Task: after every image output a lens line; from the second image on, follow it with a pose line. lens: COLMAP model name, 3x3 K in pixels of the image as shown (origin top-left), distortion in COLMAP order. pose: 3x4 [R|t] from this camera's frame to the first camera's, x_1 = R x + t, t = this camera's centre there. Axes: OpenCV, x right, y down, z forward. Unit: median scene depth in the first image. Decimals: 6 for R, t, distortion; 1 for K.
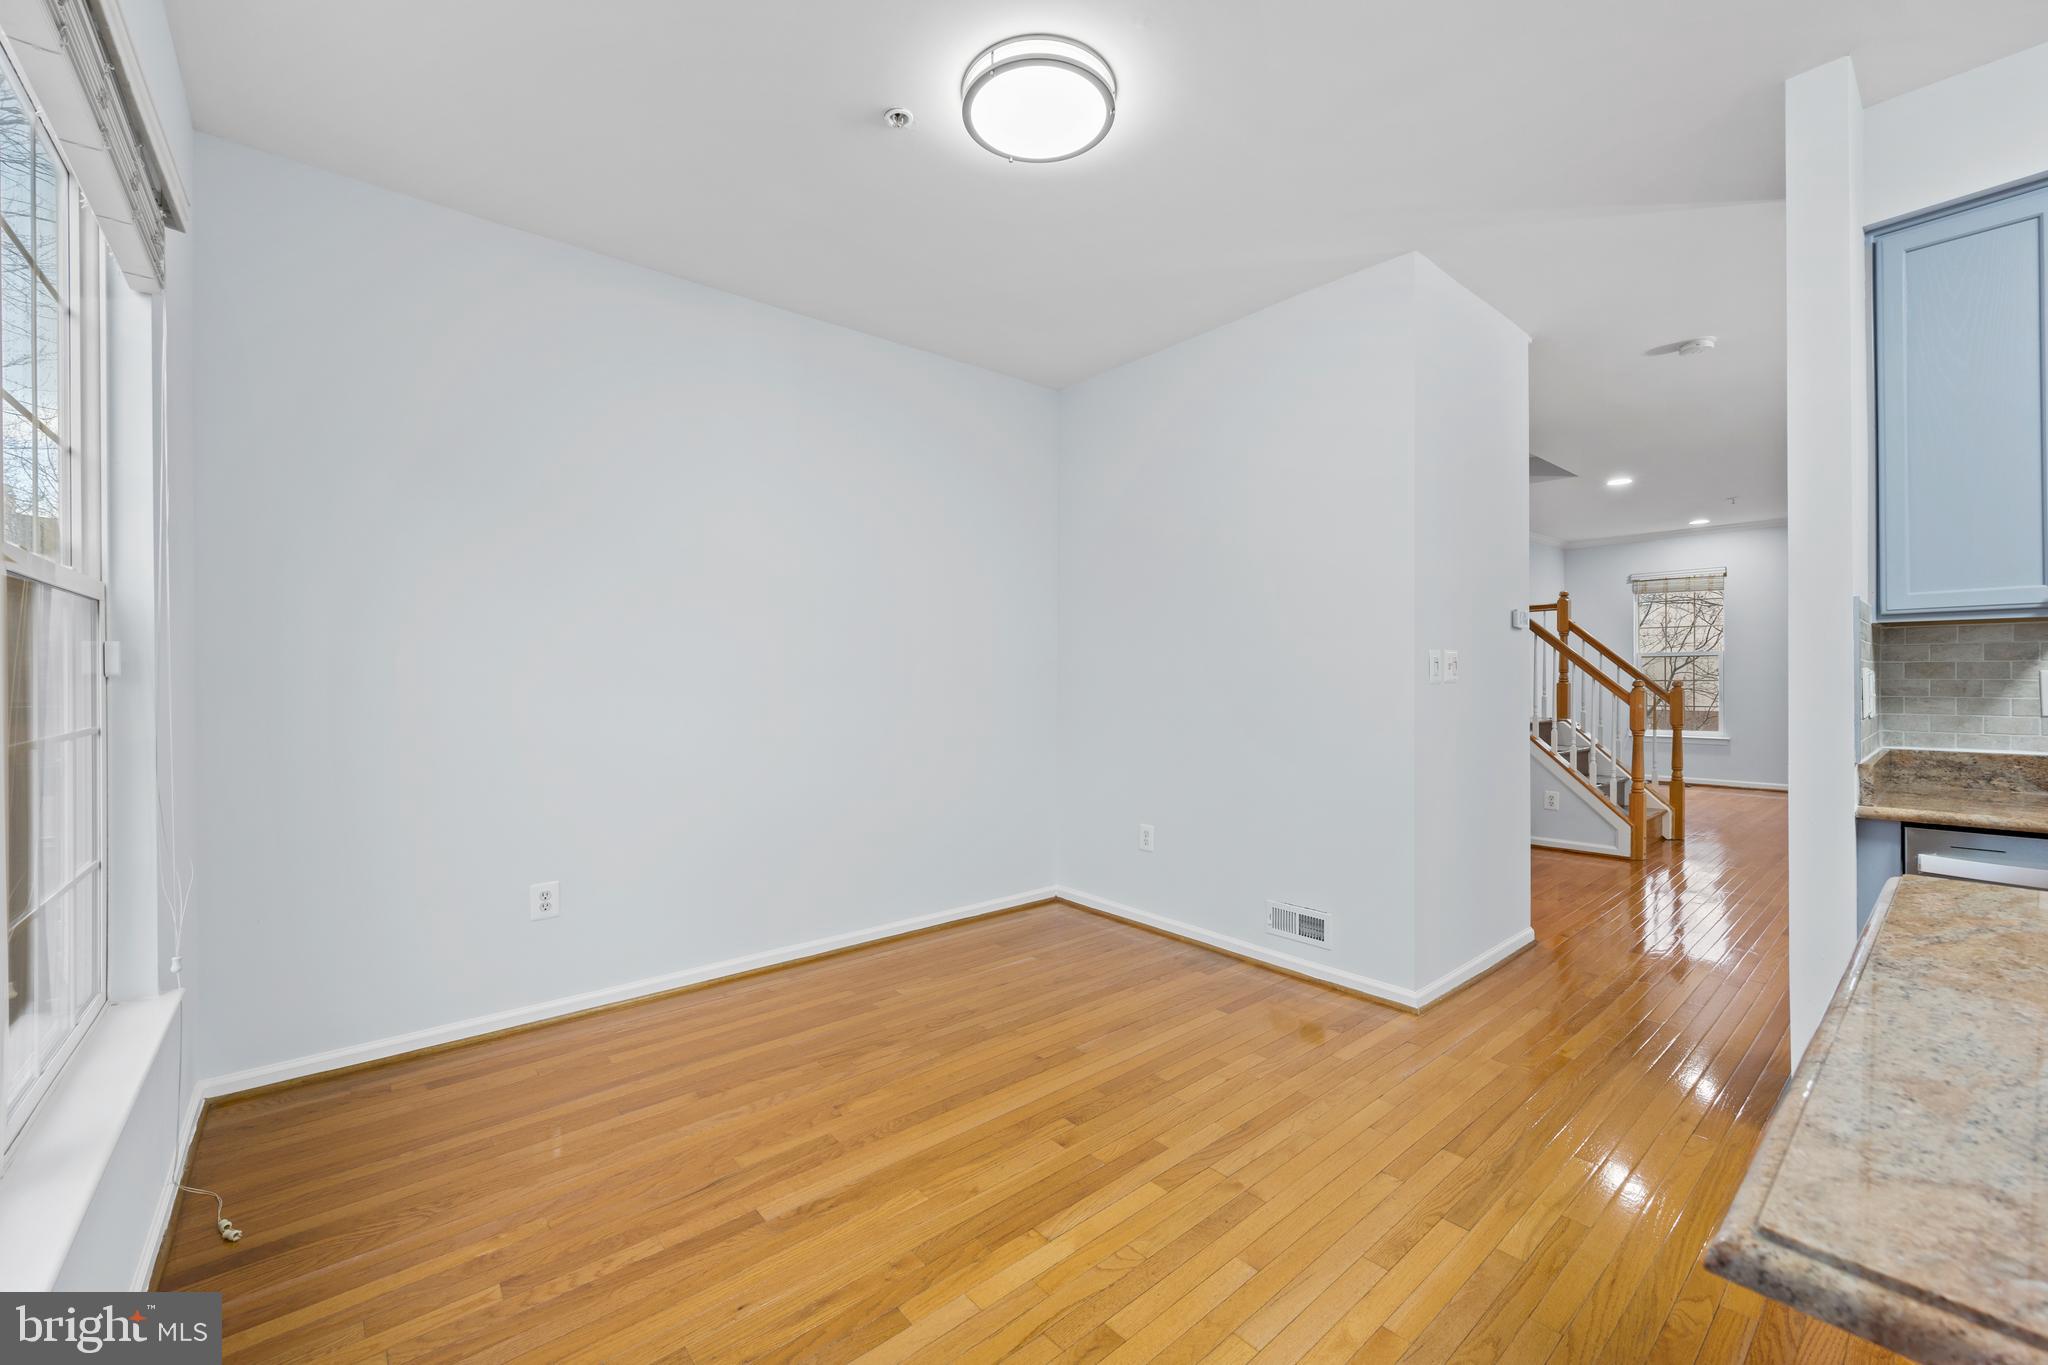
lens RADIAL K [[817.2, 0, 1028.5], [0, 817.2, 681.3], [0, 0, 1]] dist [-0.004582, -0.000122]
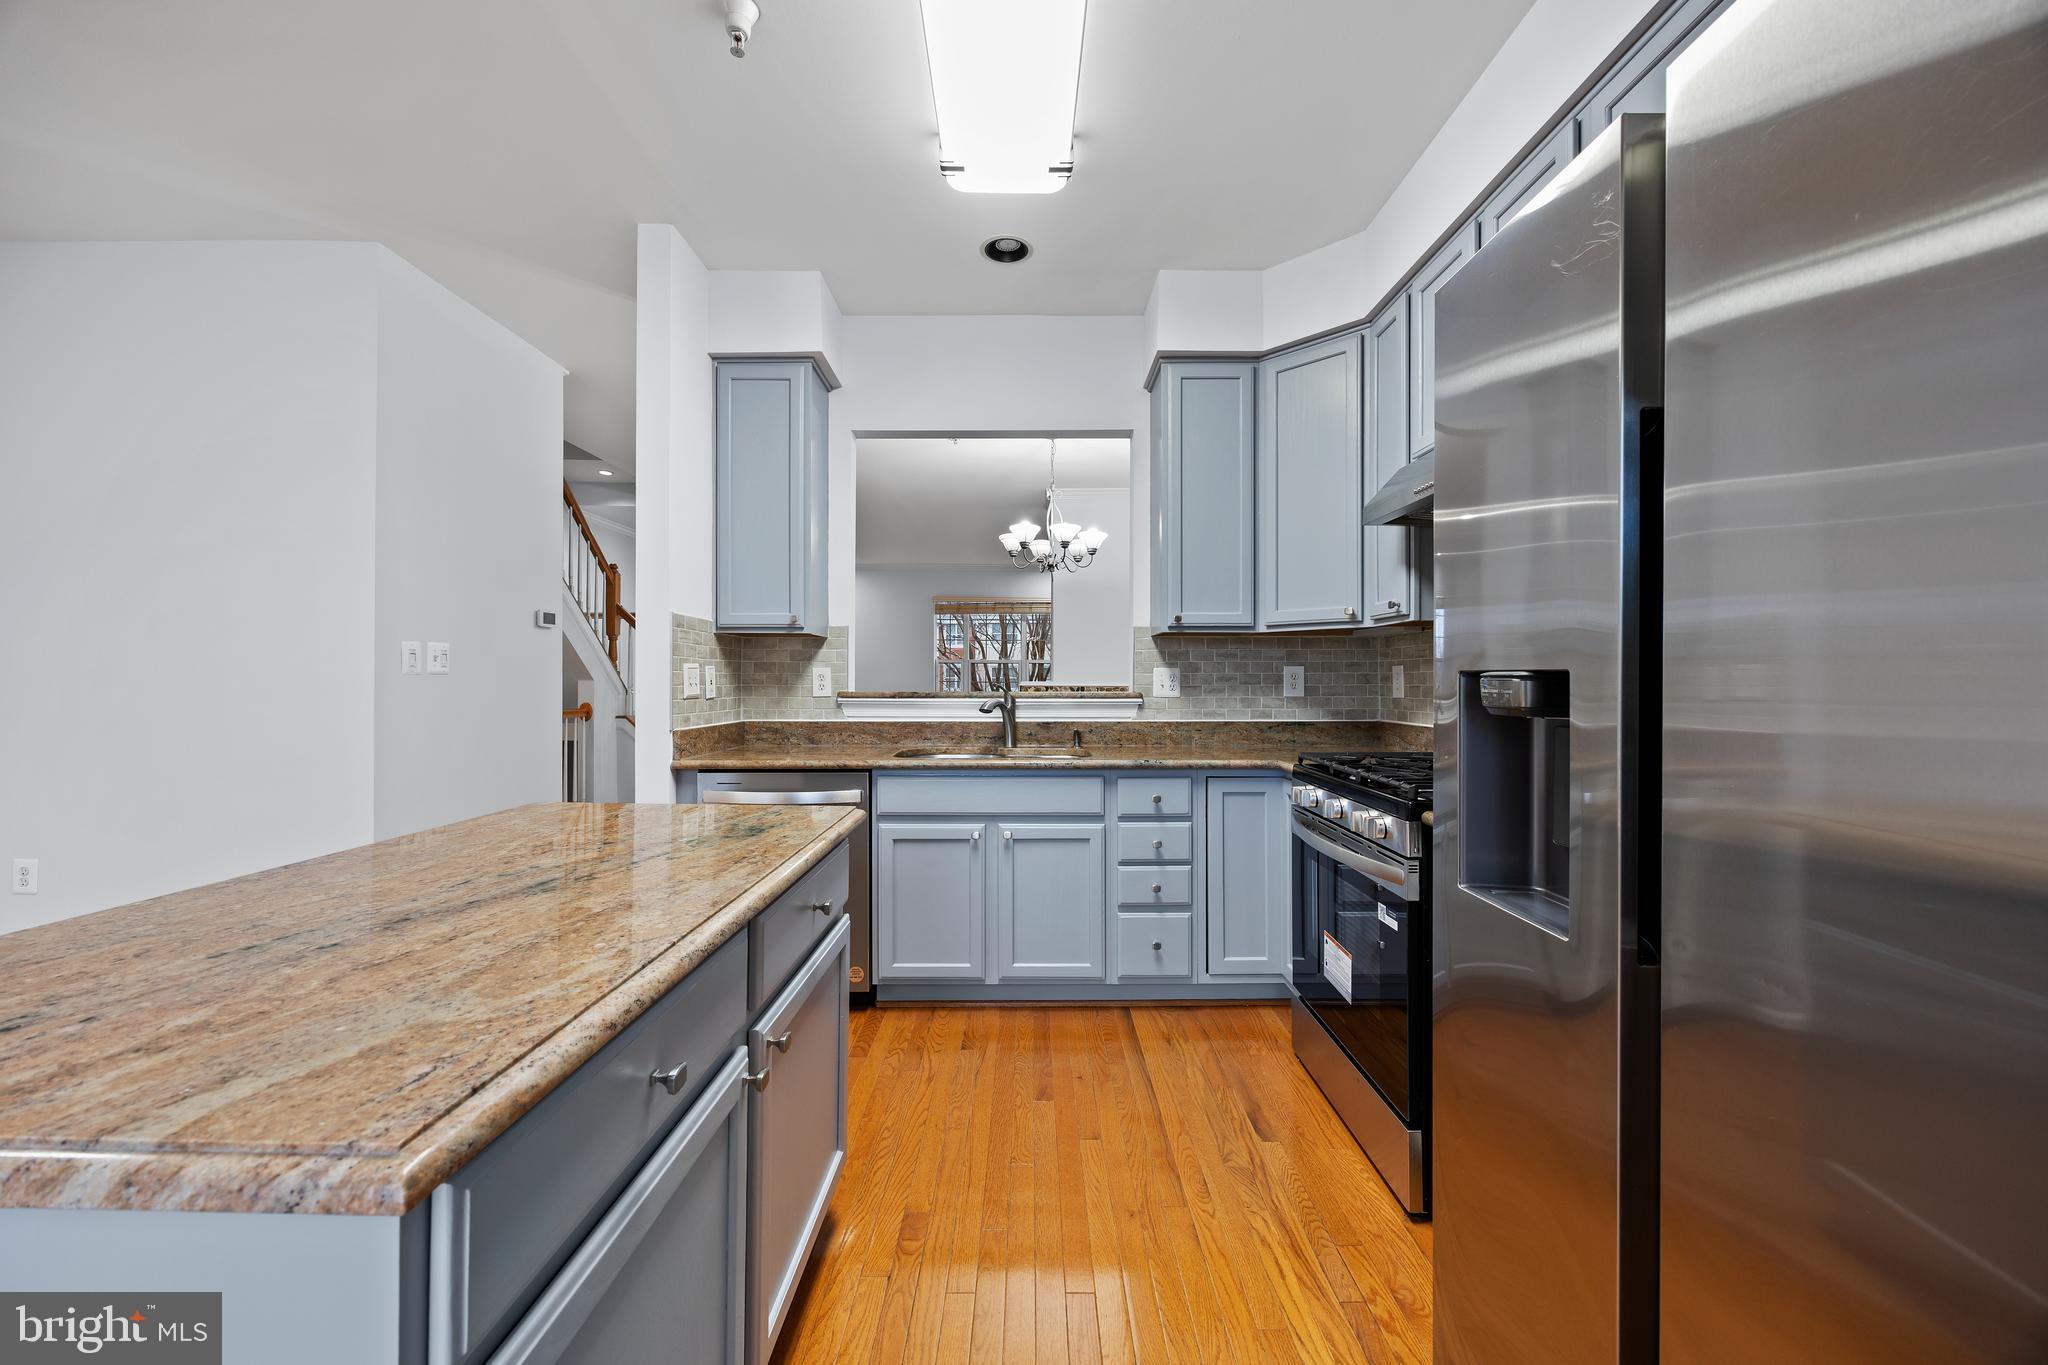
lens RADIAL K [[780.5, 0, 1026.2], [0, 780.5, 683.3], [0, 0, 1]] dist [-0.000586, -0.000118]
pose [[0.650689, 0.003735, 0.759335, 0.198851], [-0.004991, 0.999987, -0.000642, 0.008459], [-0.759328, -0.003372, 0.650699, -0.173063]]
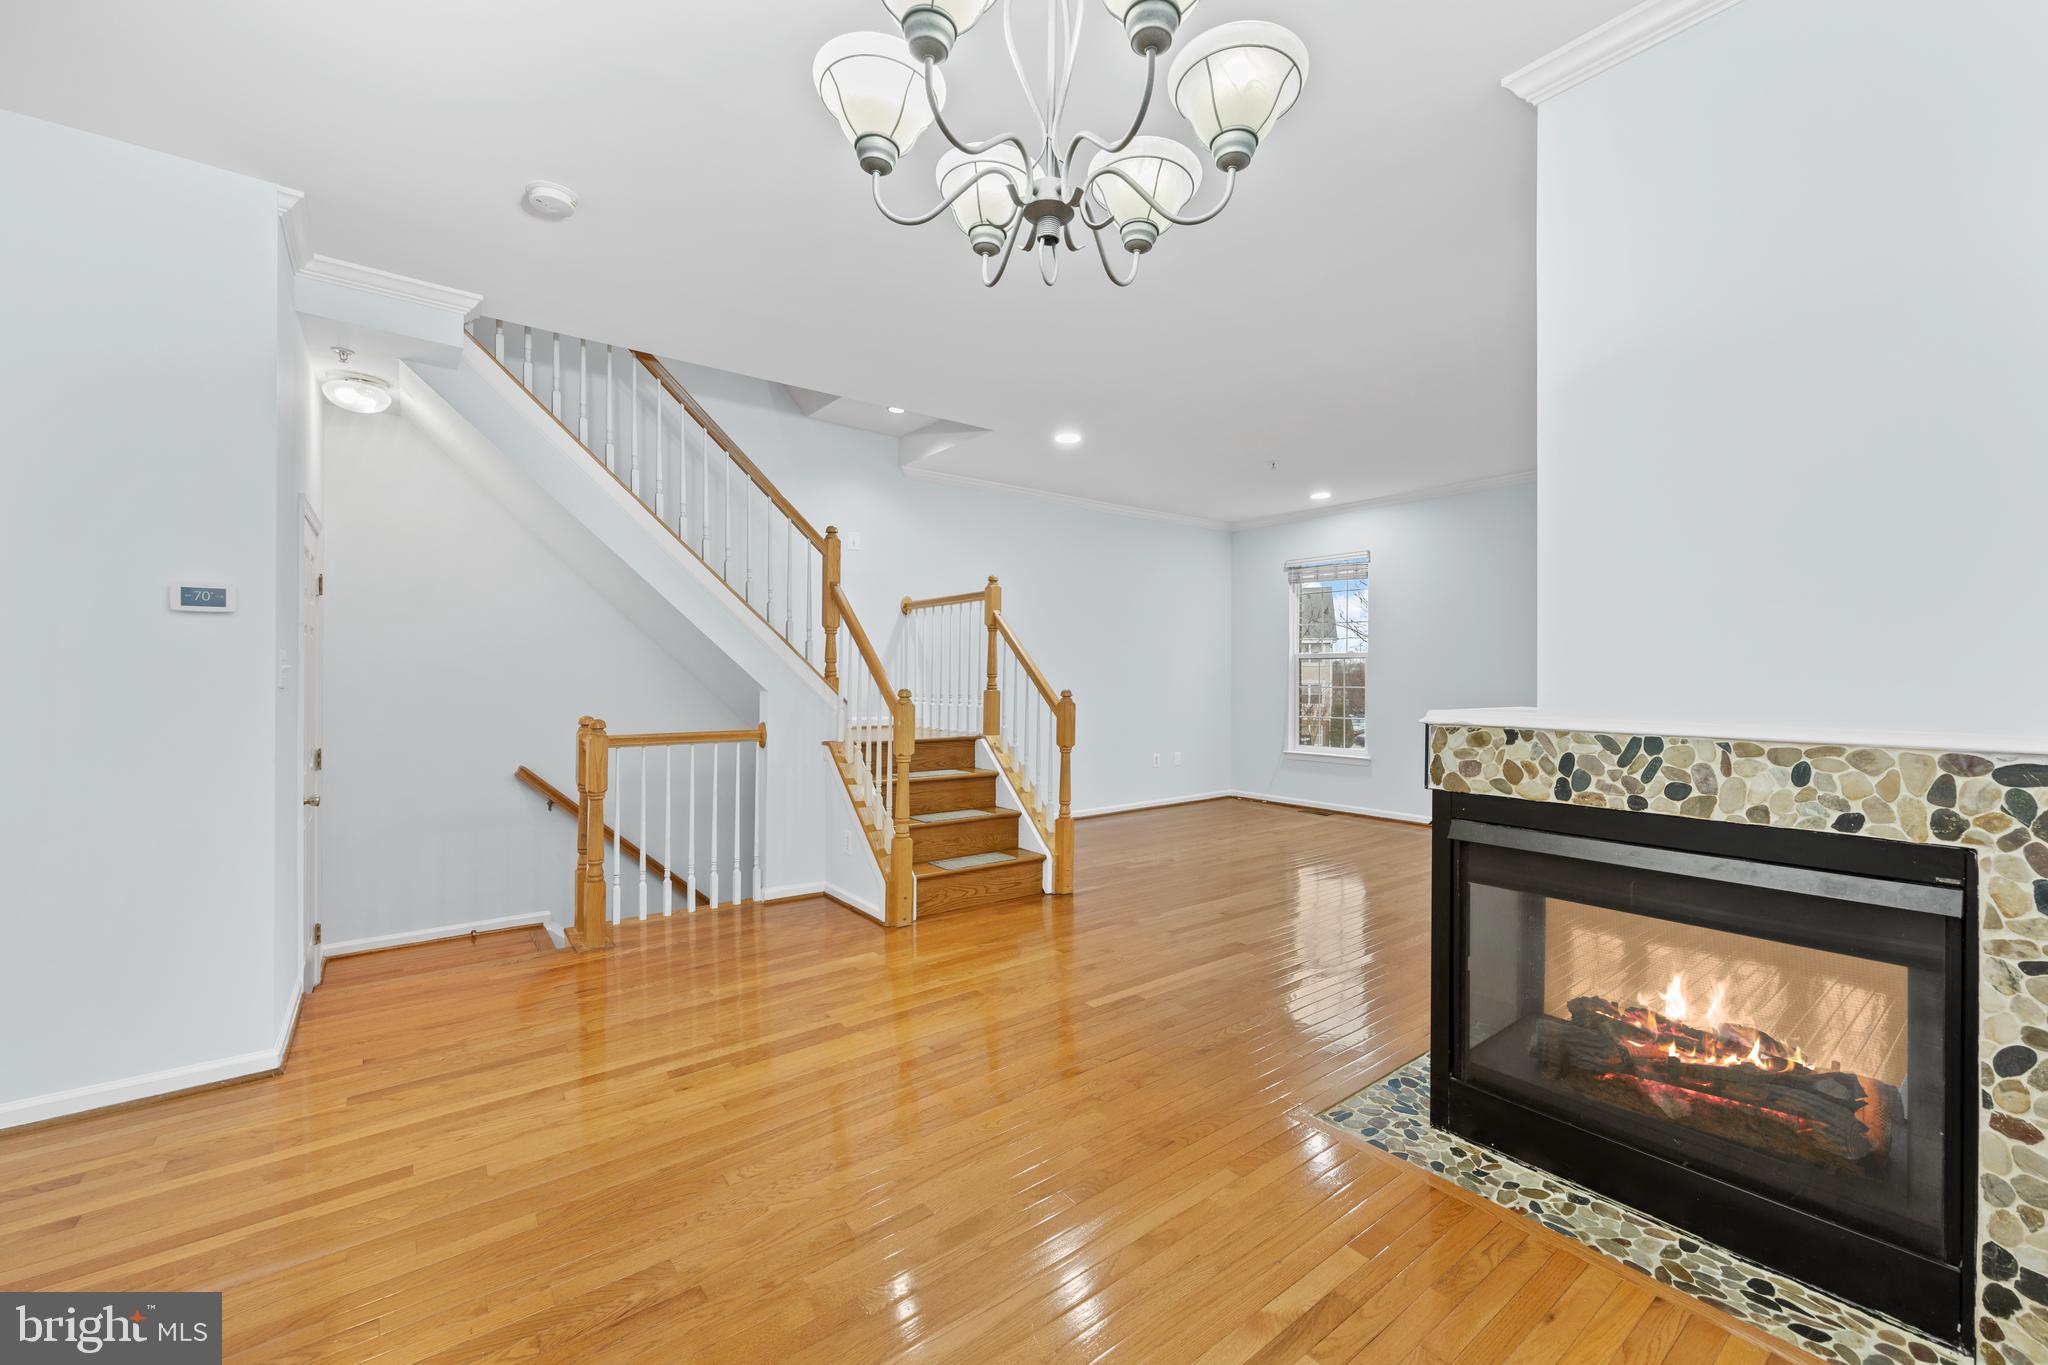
lens RADIAL K [[817.2, 0, 1022.9], [0, 817.2, 672.4], [0, 0, 1]] dist [-0.004582, -0.000122]
pose [[0.998668, 0.010913, -0.050433, 1.179252], [-0.011328, 0.999904, -0.007943, -0.015347], [0.050342, 0.008504, 0.998696, 0.325889]]
